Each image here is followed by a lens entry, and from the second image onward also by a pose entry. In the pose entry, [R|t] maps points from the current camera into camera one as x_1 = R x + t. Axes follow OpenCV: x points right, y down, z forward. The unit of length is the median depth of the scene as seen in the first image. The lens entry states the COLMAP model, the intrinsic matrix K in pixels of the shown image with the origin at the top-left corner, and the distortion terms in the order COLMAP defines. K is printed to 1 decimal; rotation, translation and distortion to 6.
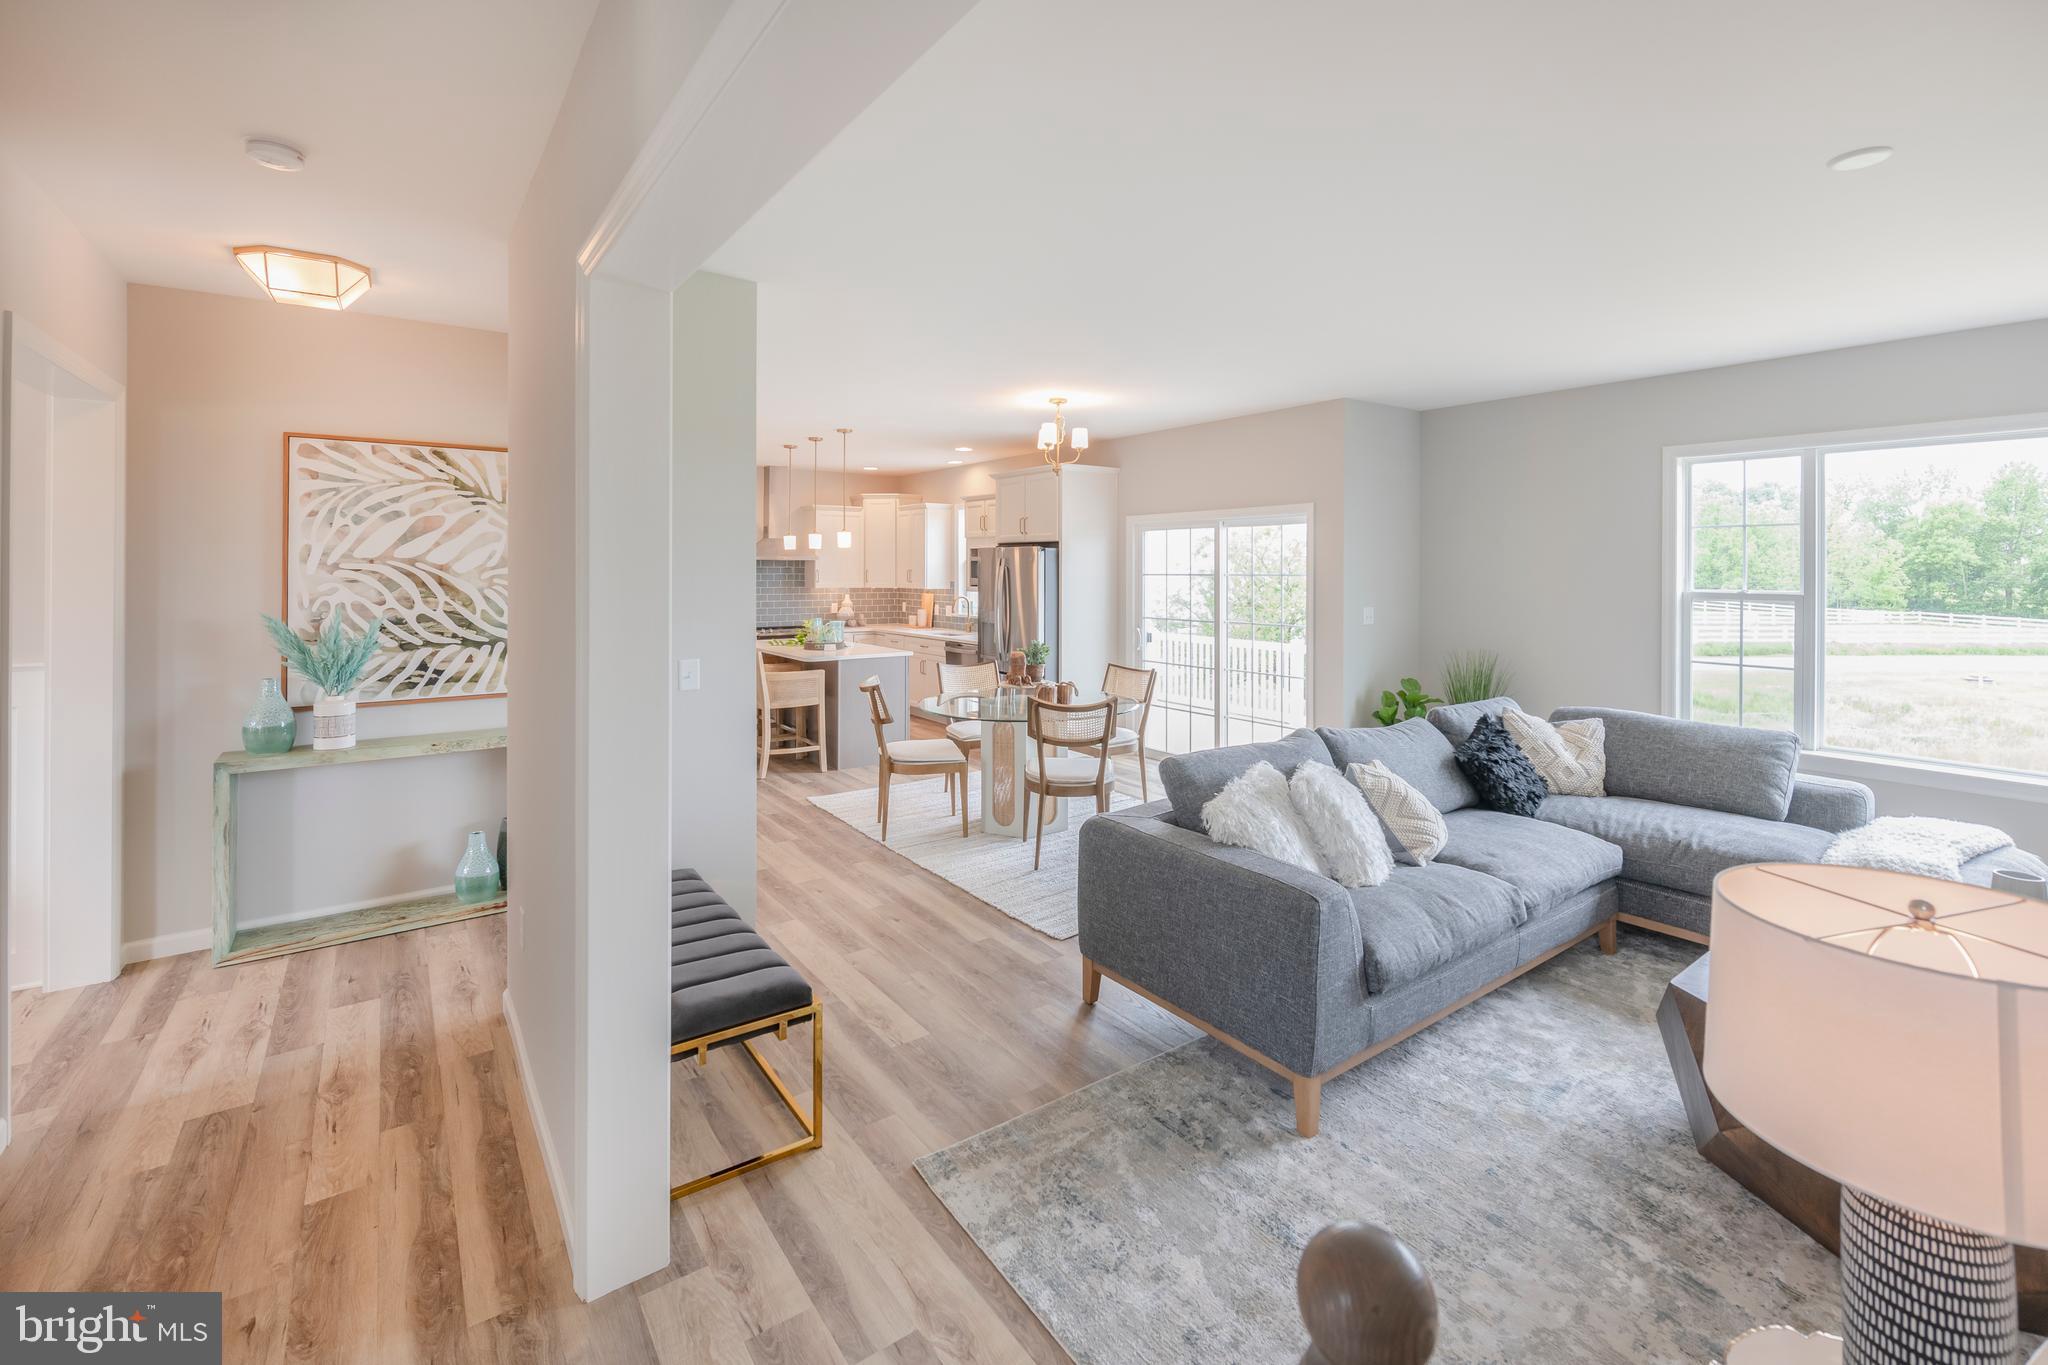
lens RADIAL K [[870.3, 0, 1035.5], [0, 870.3, 572.7], [0, 0, 1]] dist [0.000511, -0.000047]
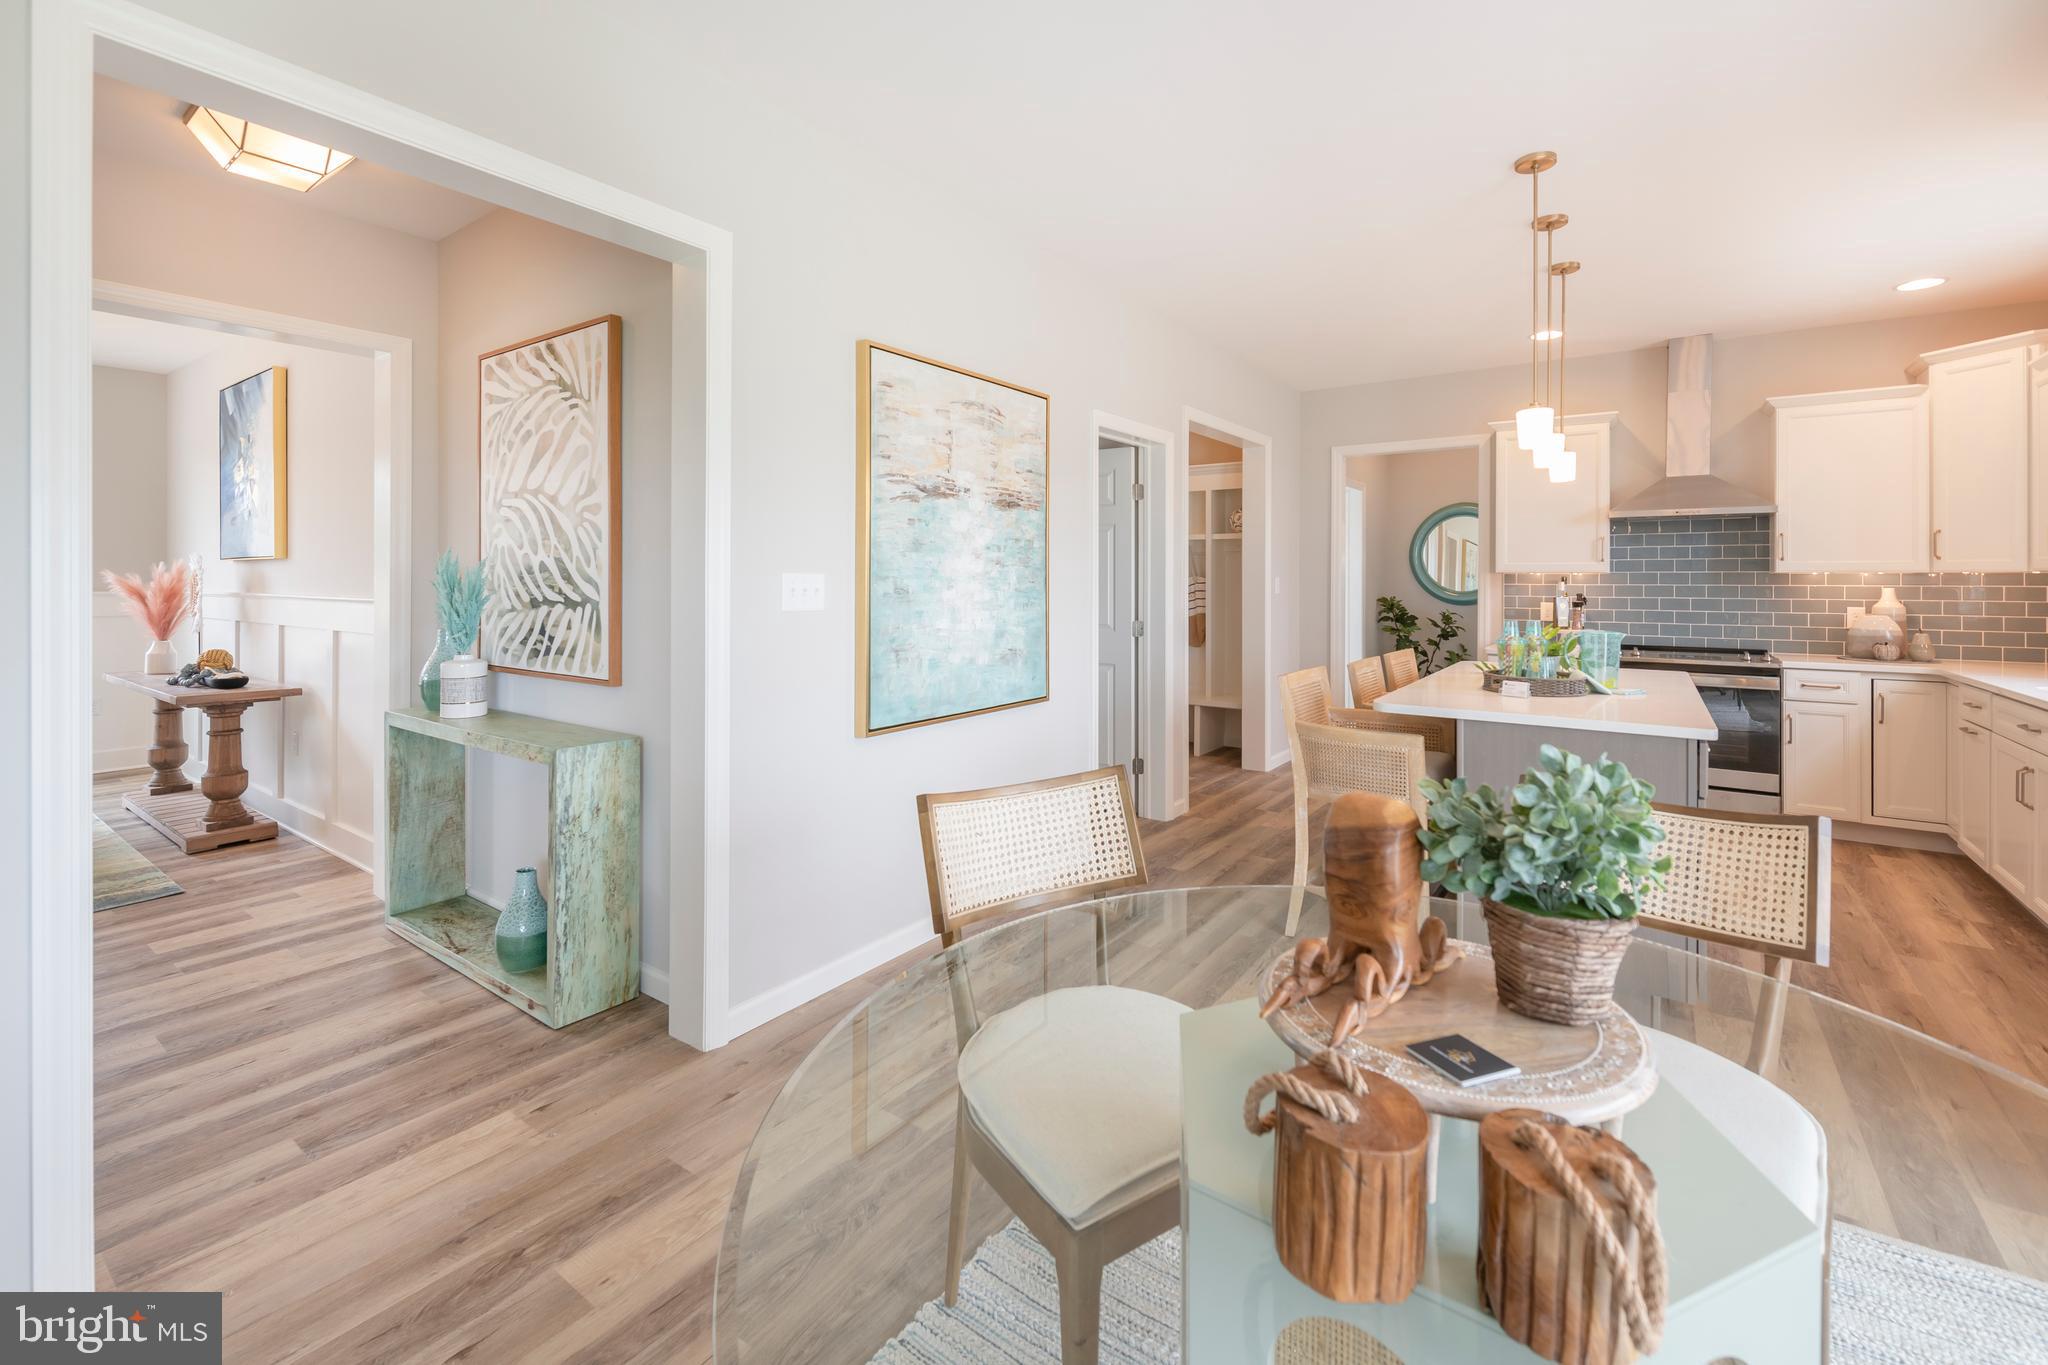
lens RADIAL K [[868.4, 0, 1053.7], [0, 868.4, 581.7], [0, 0, 1]] dist [-0.000341, -0.000382]
pose [[0.332242, 0.000113, -0.943194, 0.134729], [-0.005007, 0.999986, -0.001644, 0.053278], [0.943181, 0.005269, 0.332238, 0.968870]]
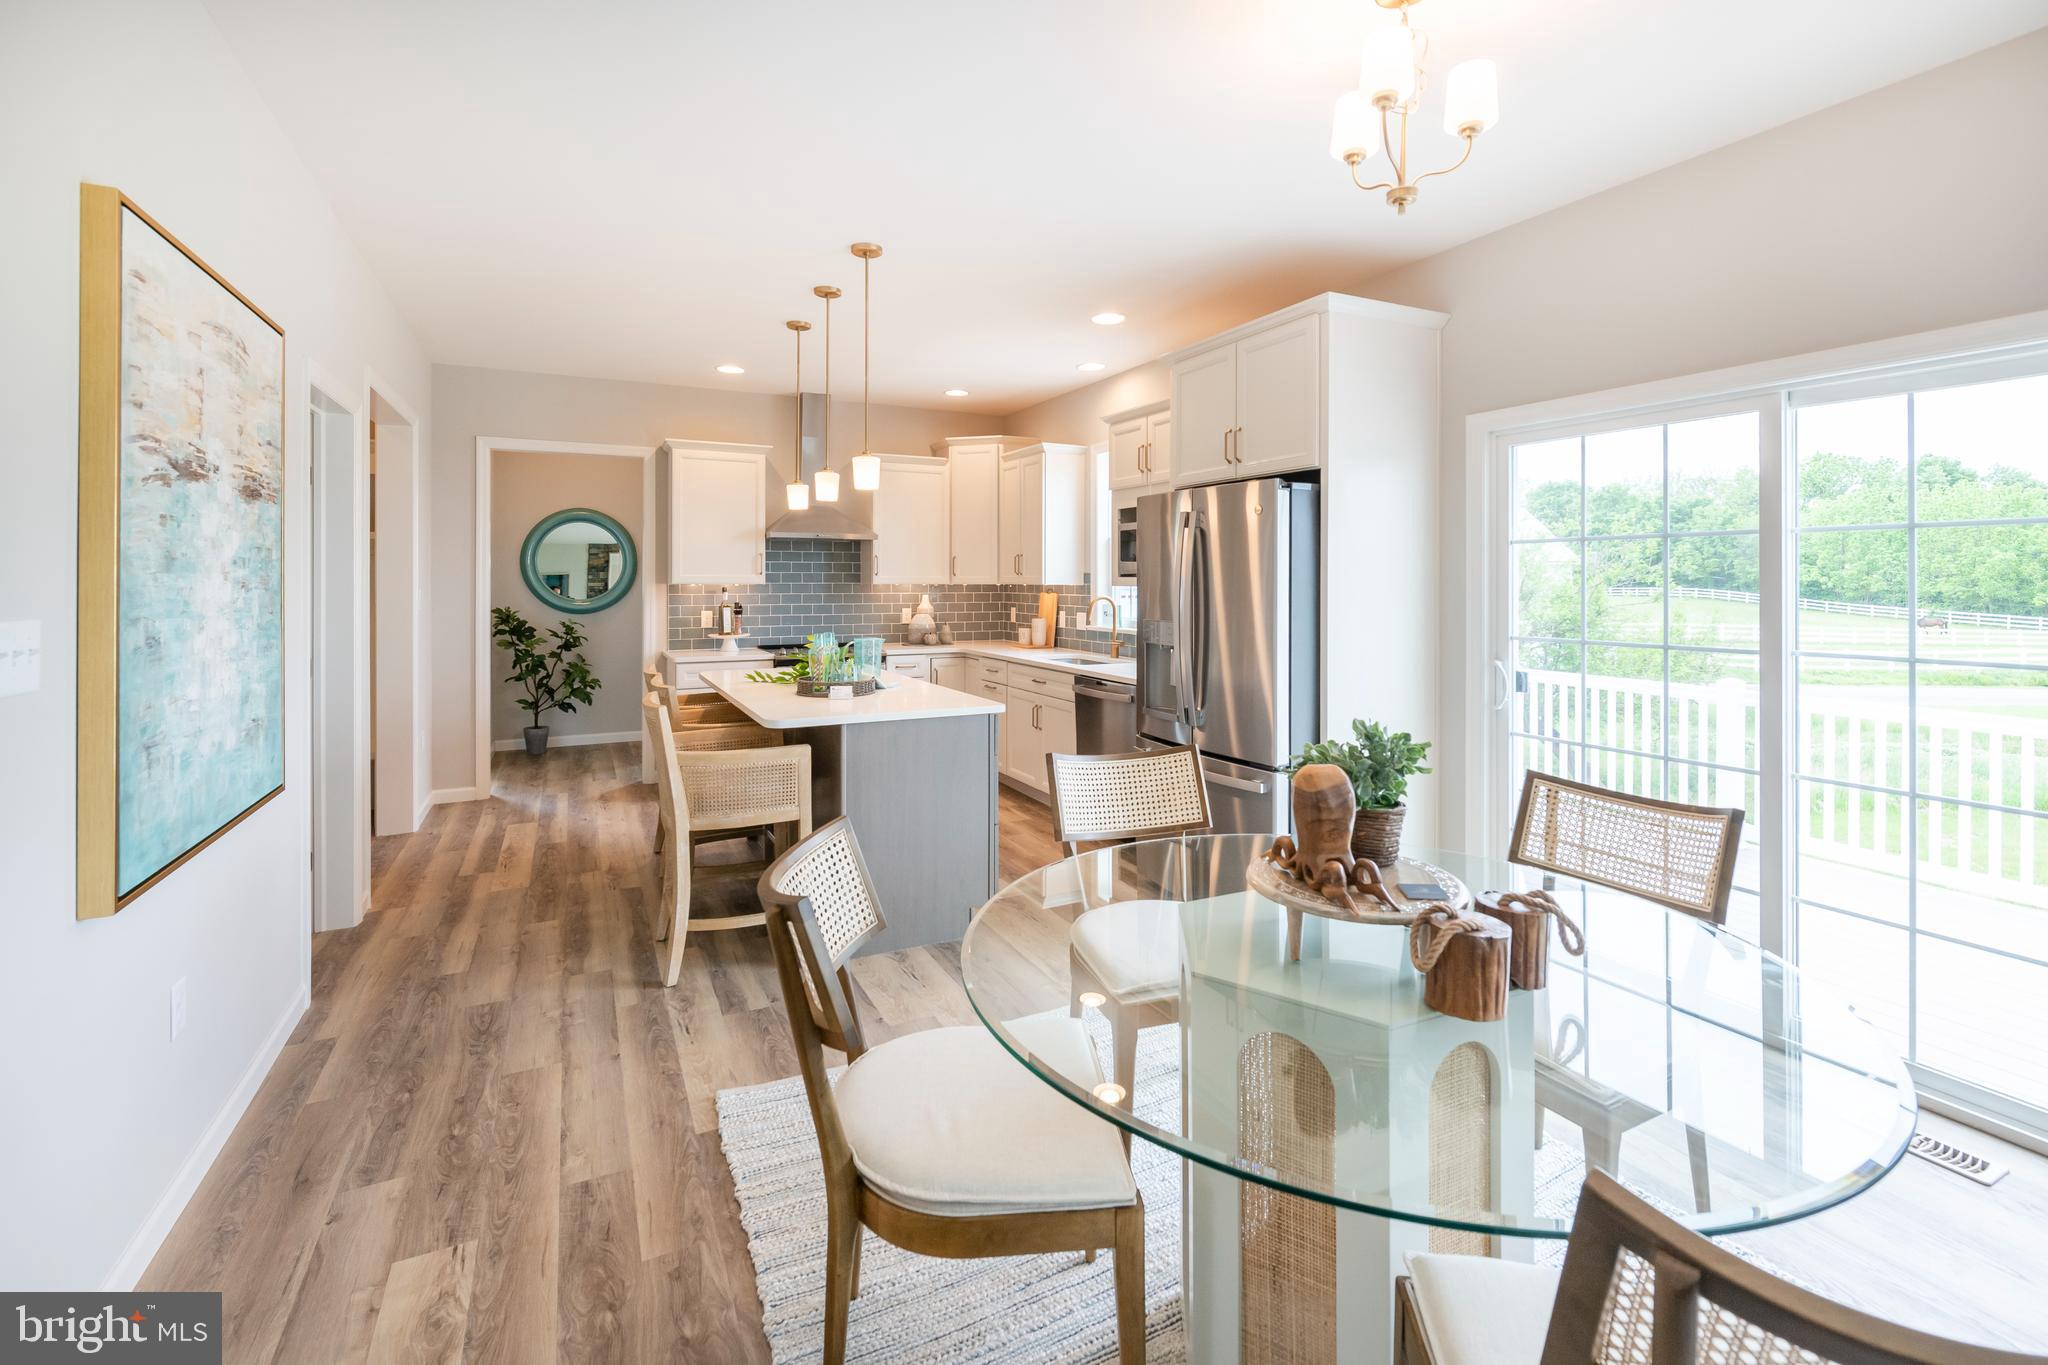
lens RADIAL K [[891.5, 0, 1025.6], [0, 891.5, 583.1], [0, 0, 1]] dist [0.000218, -0.000114]
pose [[0.986570, 0.000085, -0.163338, -0.074465], [-0.000141, 1.000000, -0.000330, 0.035831], [0.163338, 0.000348, 0.986570, 0.773986]]
